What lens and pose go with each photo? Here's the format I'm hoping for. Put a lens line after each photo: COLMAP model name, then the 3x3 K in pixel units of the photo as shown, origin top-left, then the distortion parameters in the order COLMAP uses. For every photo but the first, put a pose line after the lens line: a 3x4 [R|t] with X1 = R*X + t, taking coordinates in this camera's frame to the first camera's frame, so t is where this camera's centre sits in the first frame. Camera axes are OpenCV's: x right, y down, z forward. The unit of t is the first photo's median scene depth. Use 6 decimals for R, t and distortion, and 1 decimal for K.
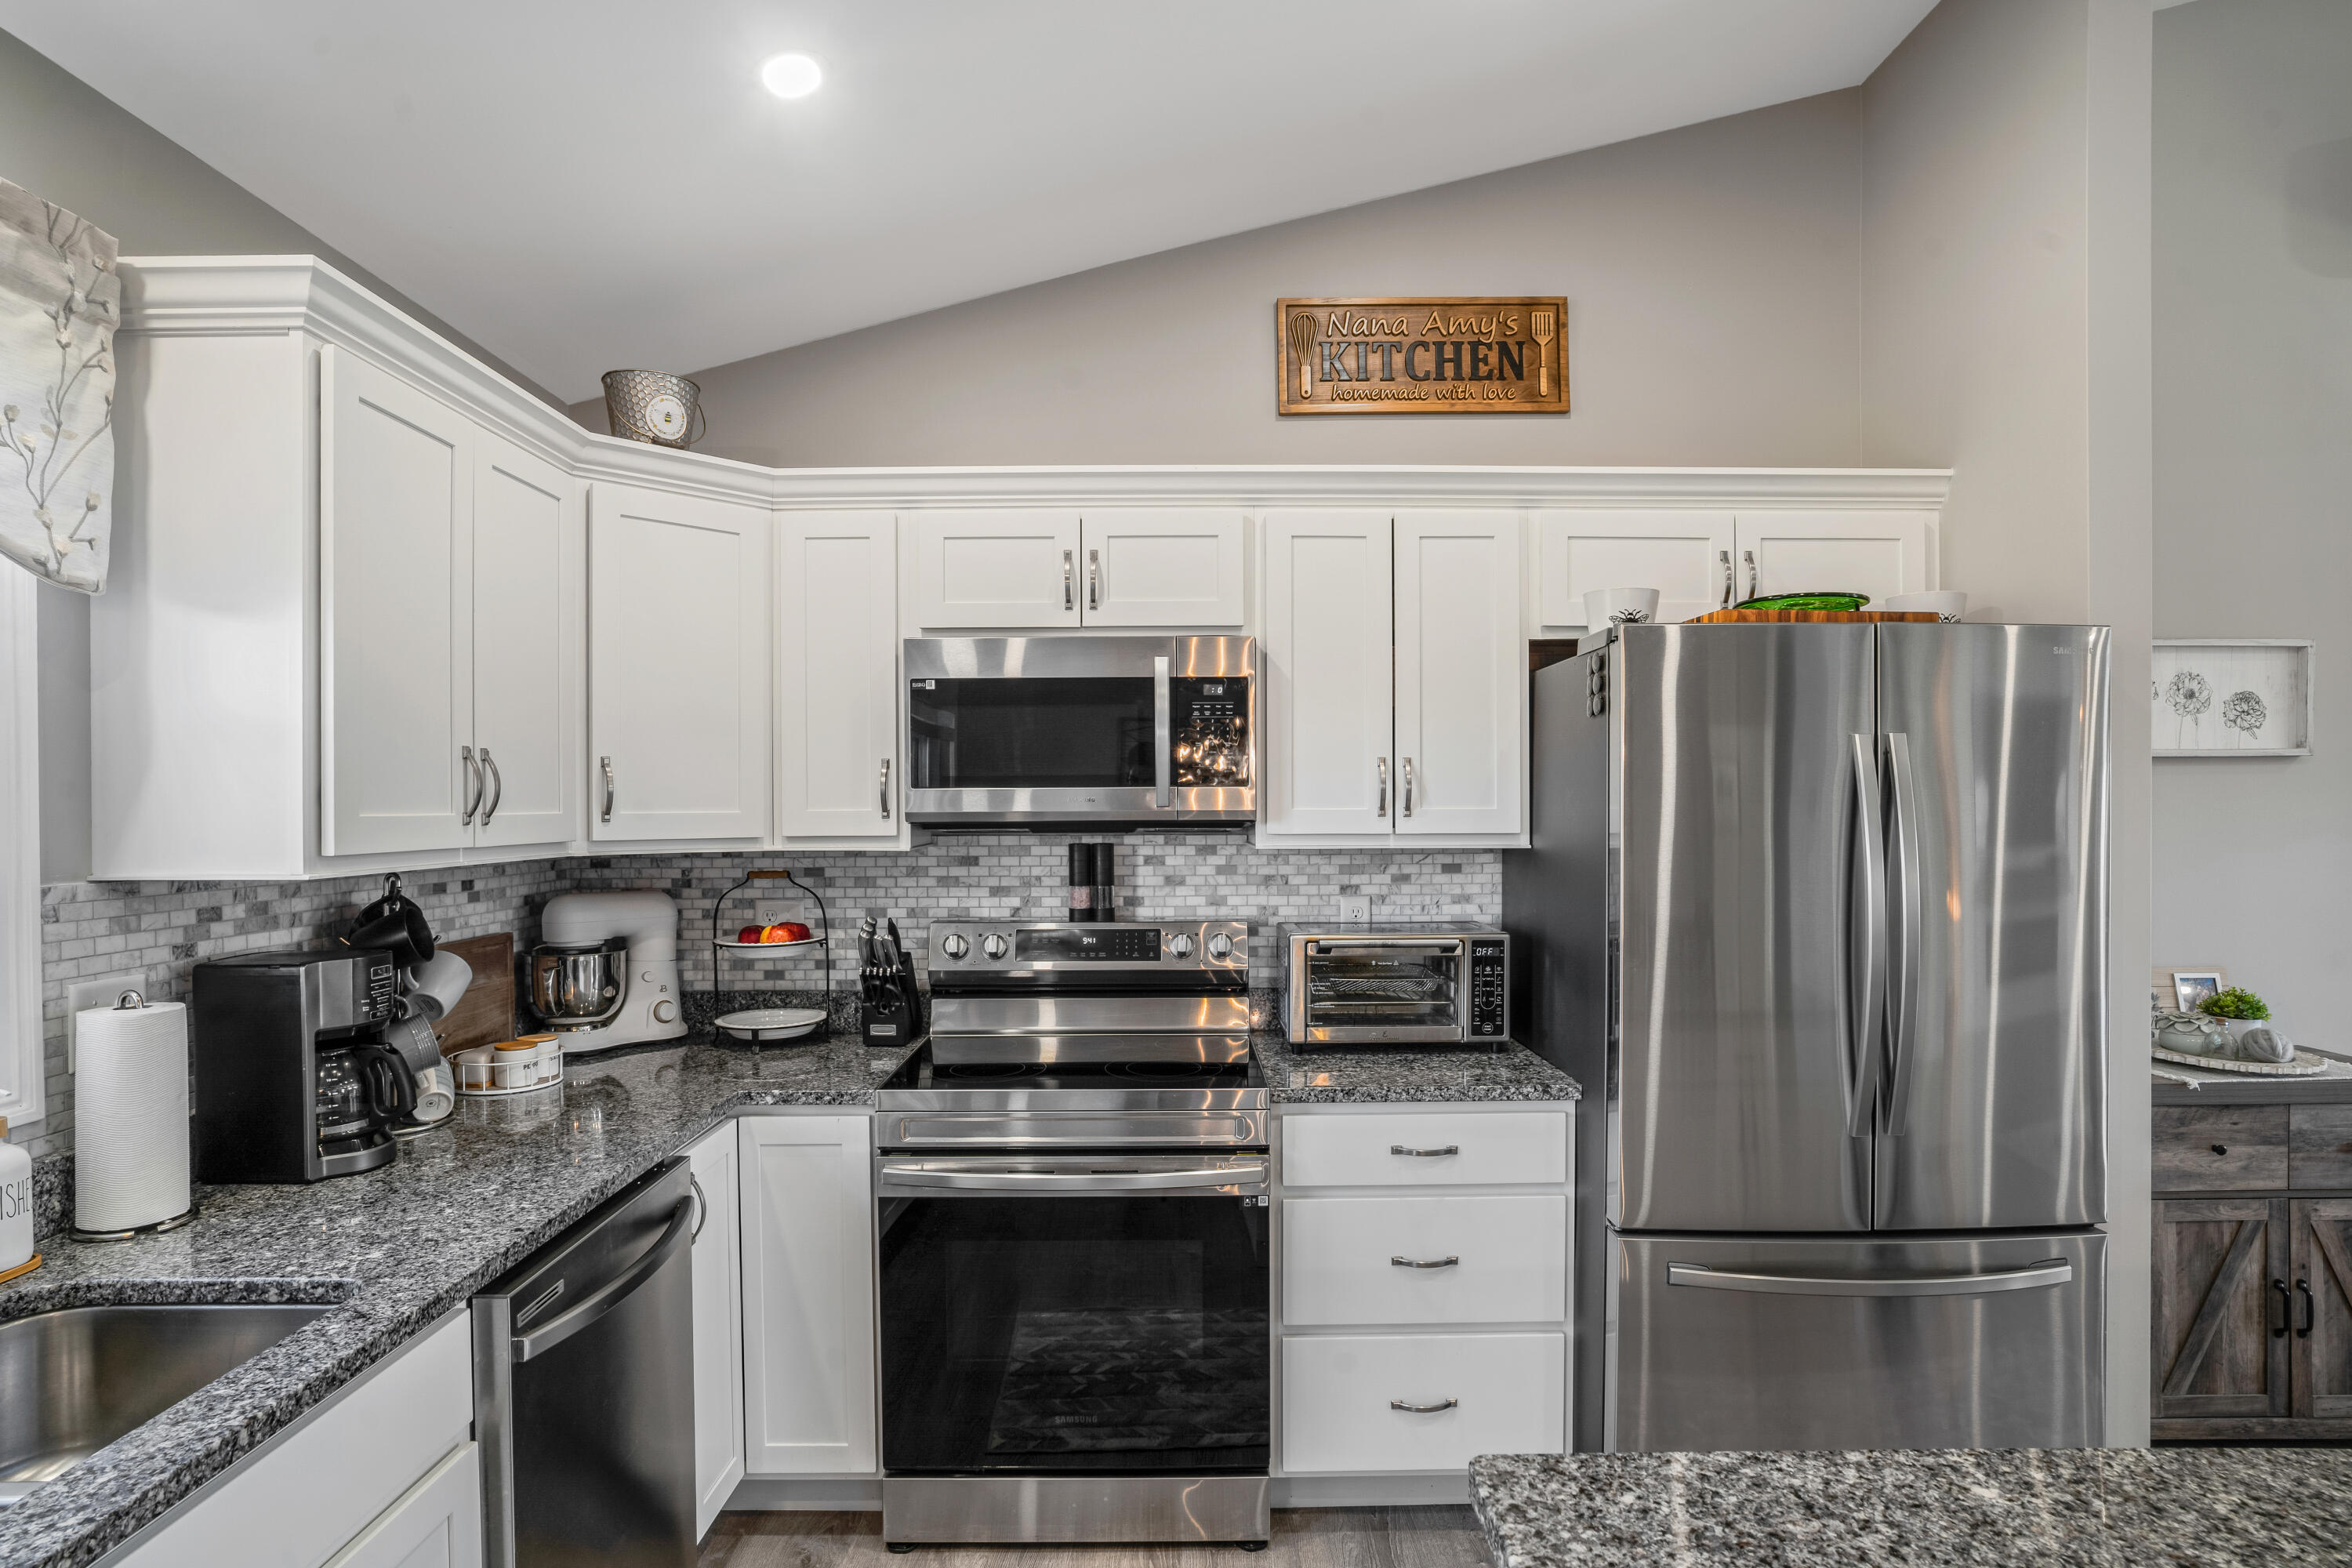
lens RADIAL K [[1236.2, 0, 1177.6], [0, 1236.2, 798.2], [0, 0, 1]] dist [-0.035009, -0.000861]
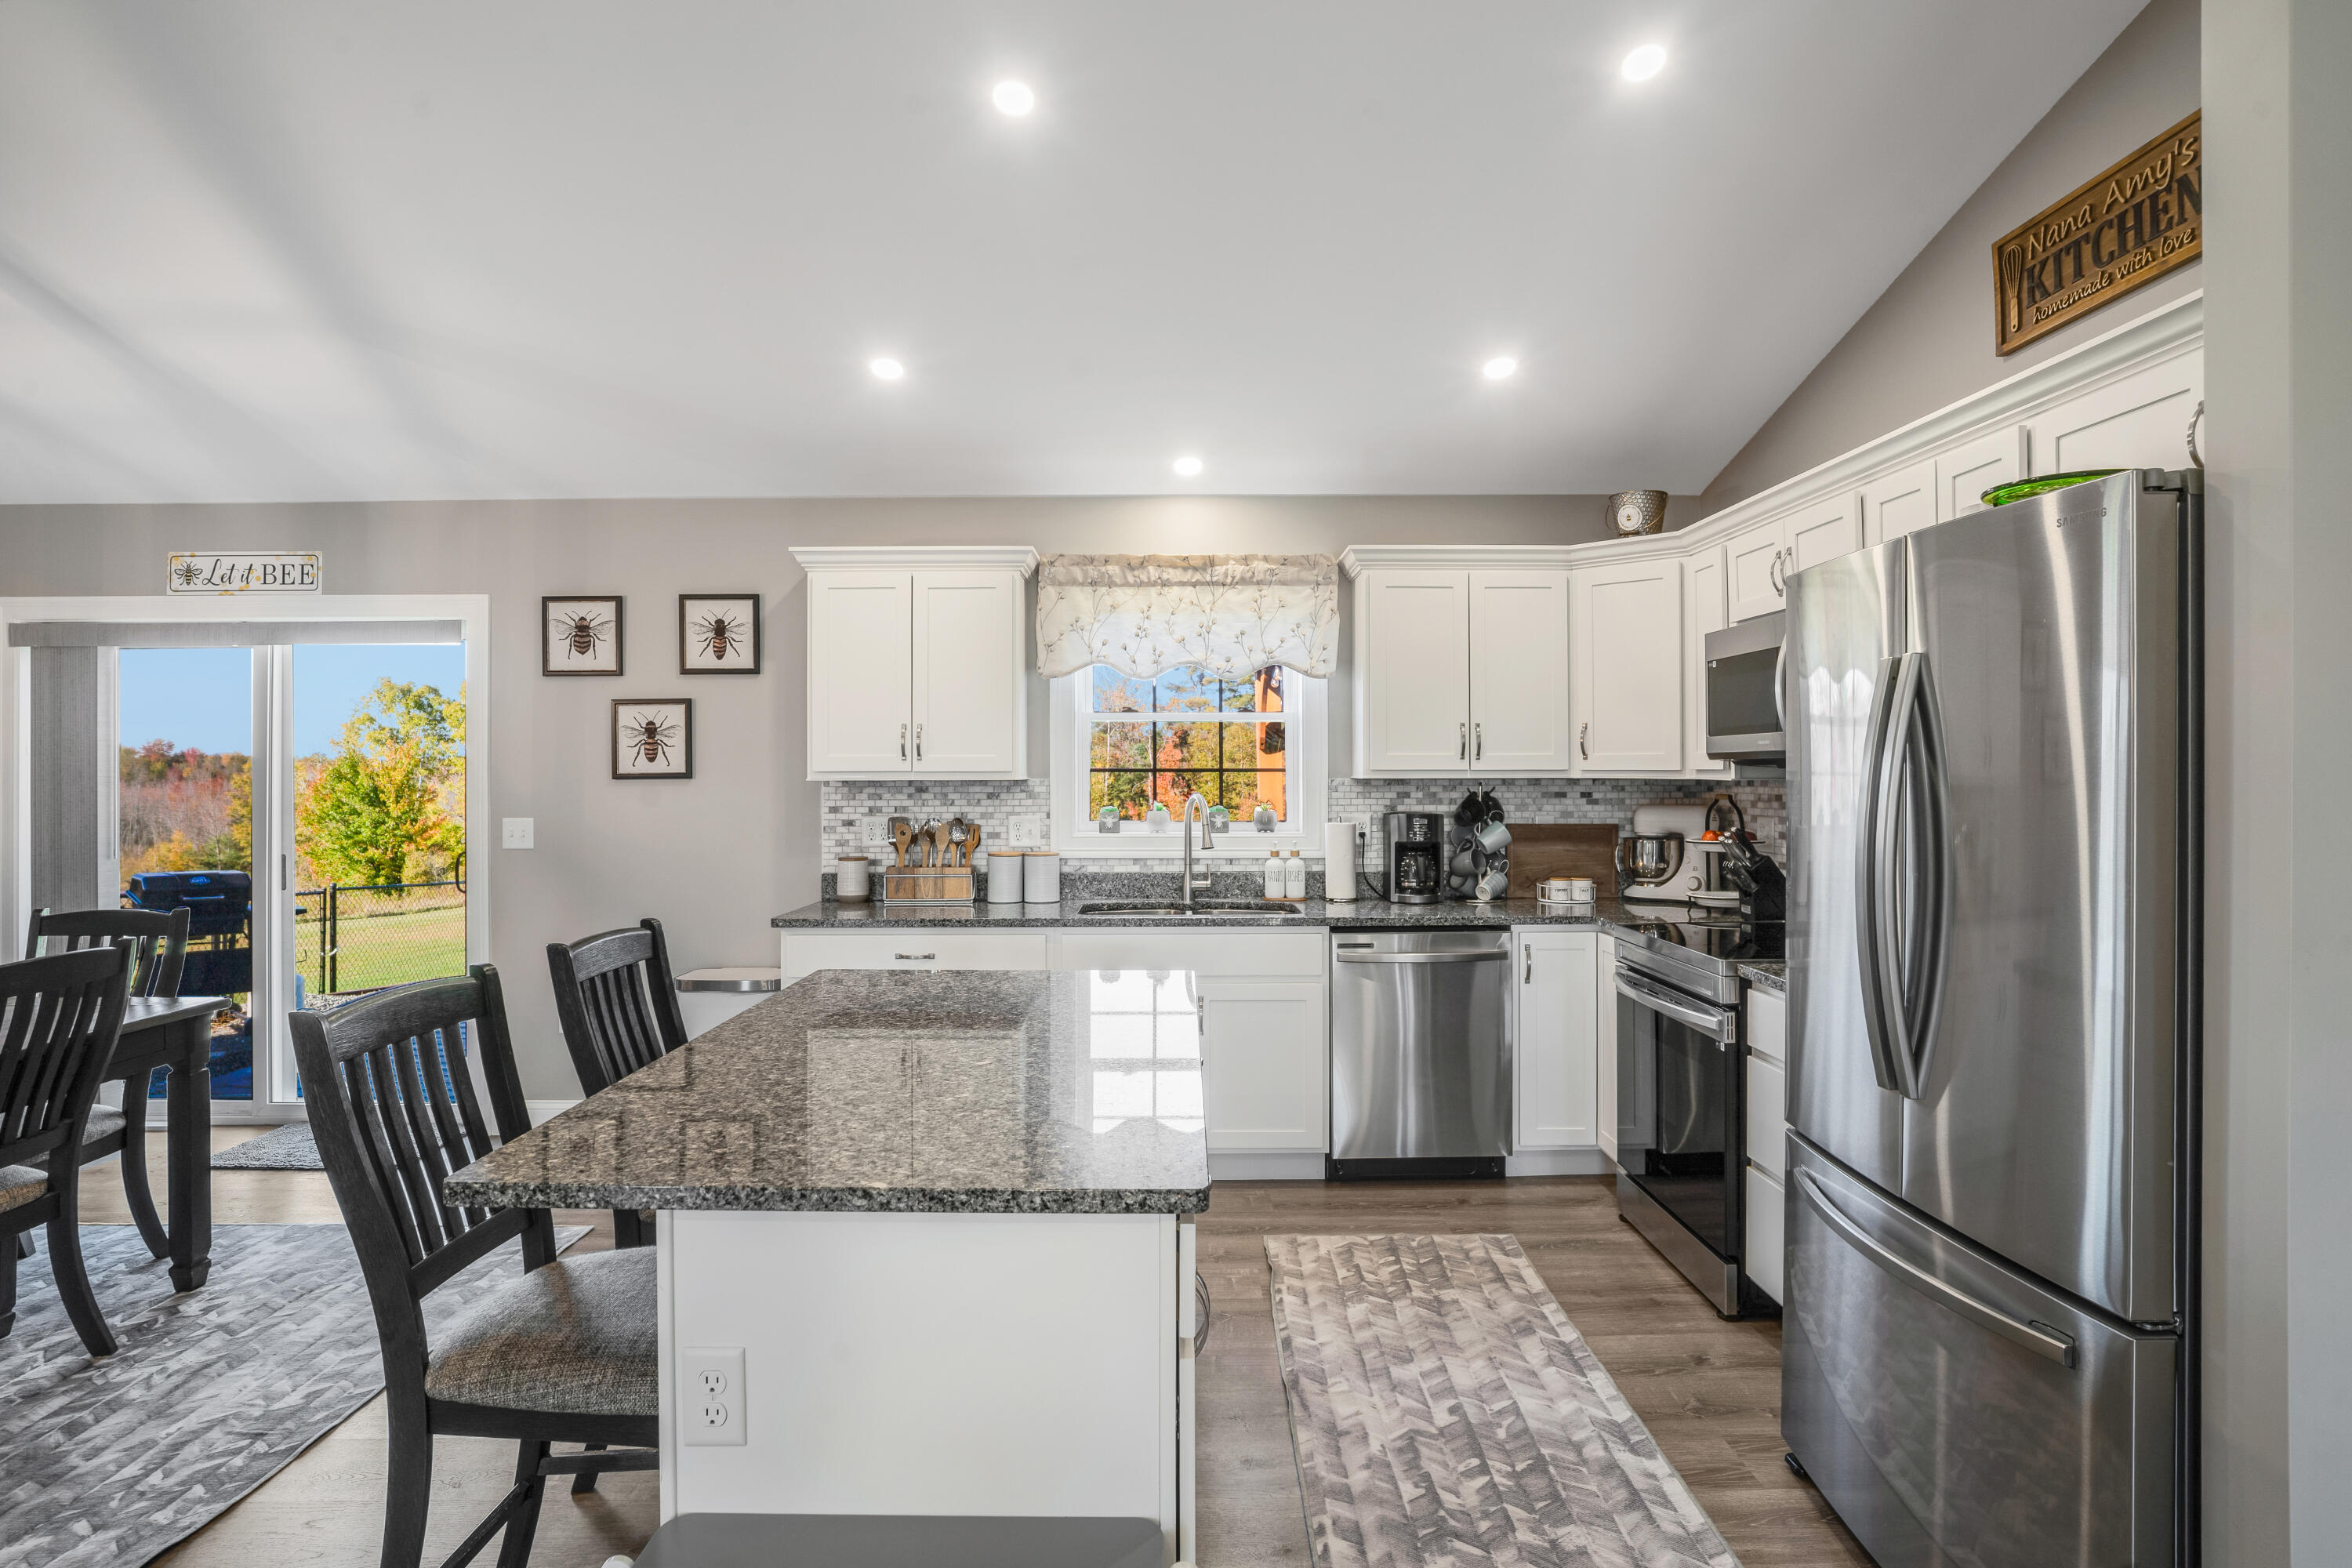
lens RADIAL K [[1236.2, 0, 1179.3], [0, 1236.2, 769.4], [0, 0, 1]] dist [-0.035009, -0.000861]
pose [[-0.001346, 0.003873, -0.999992, 1.204840], [0.004625, 0.999982, 0.003867, 0.021601], [0.999988, -0.004620, -0.001364, 0.368449]]
